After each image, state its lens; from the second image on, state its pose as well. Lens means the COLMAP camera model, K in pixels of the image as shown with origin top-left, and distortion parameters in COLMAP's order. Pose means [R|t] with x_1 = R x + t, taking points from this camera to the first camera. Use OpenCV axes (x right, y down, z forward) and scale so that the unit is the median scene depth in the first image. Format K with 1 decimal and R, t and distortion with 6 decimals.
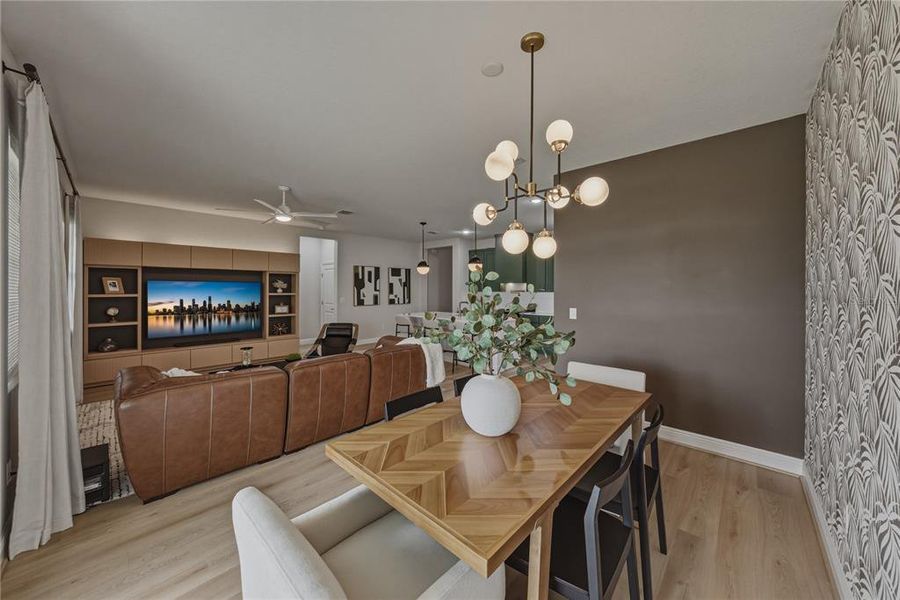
lens RADIAL K [[327.6, 0, 452.3], [0, 327.6, 289.2], [0, 0, 1]] dist [-0.006911, 0.000648]
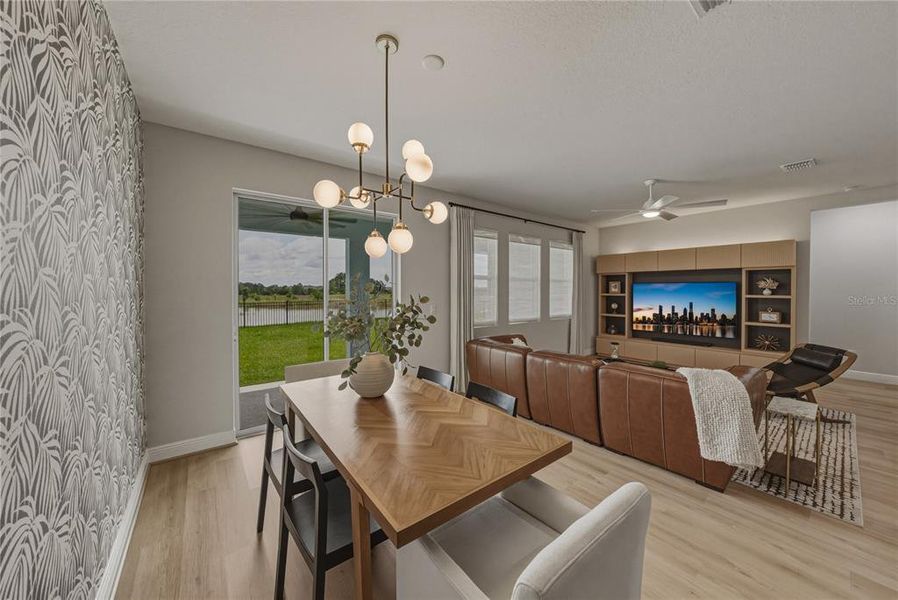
lens RADIAL K [[326.9, 0, 464.1], [0, 326.9, 289.9], [0, 0, 1]] dist [-0.006911, 0.000648]
pose [[-0.122391, -0.004150, -0.992473, 0.314040], [-0.005683, 0.999978, -0.003480, 0.006040], [0.992466, 0.005214, -0.122412, 0.390218]]
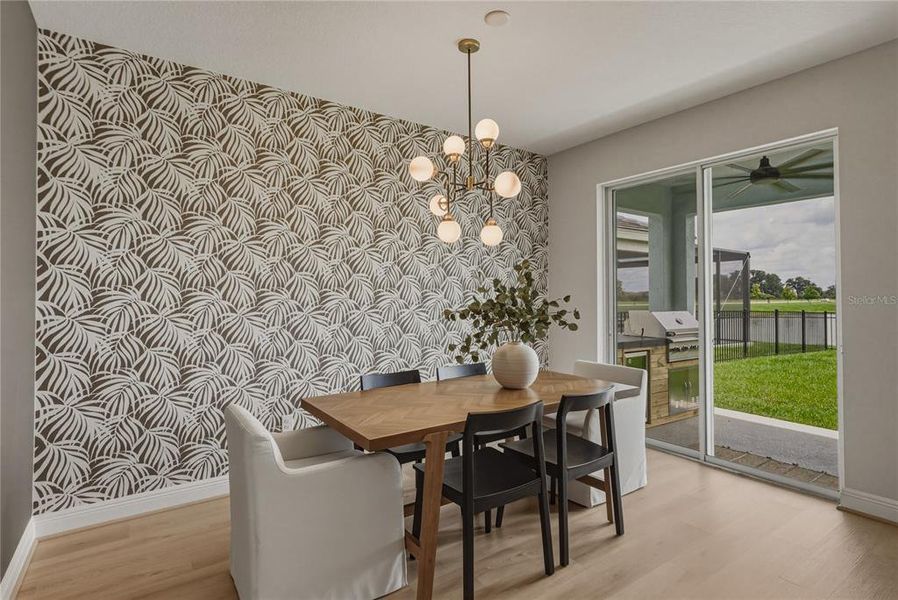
lens RADIAL K [[465.8, 0, 449.3], [0, 465.8, 289.9], [0, 0, 1]] dist [0.021638, 0.001508]
pose [[-0.977506, 0.004394, 0.210862, -0.002013], [0.001826, 0.999922, -0.012372, 0.019673], [-0.210900, -0.011708, -0.977438, 0.683546]]
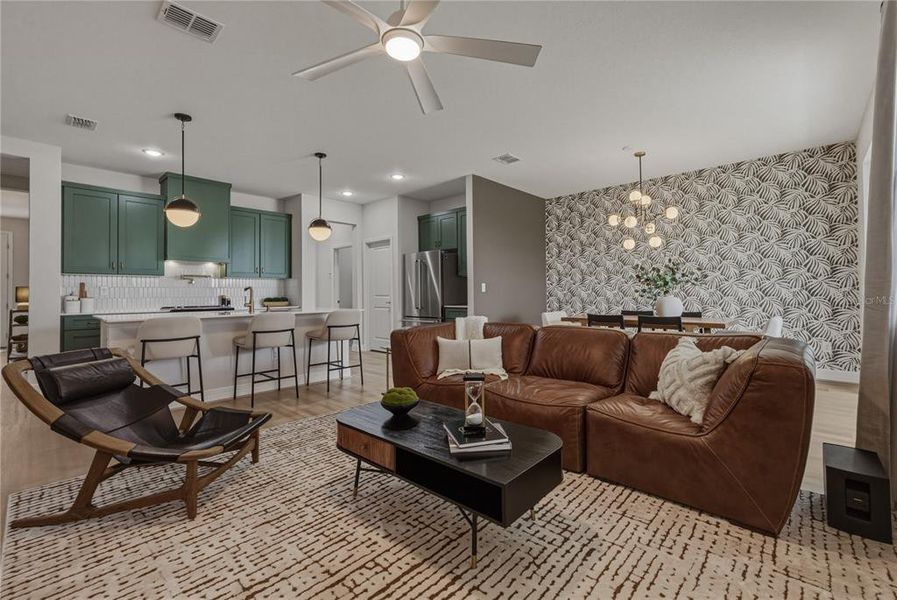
lens RADIAL K [[387.5, 0, 465.4], [0, 387.5, 287.8], [0, 0, 1]] dist [-0.000400, 0.000681]
pose [[-0.012200, 0.011643, 0.999858, -0.641879], [0.011648, 0.999866, -0.011501, 0.052069], [-0.999858, 0.011506, -0.012334, 0.614610]]
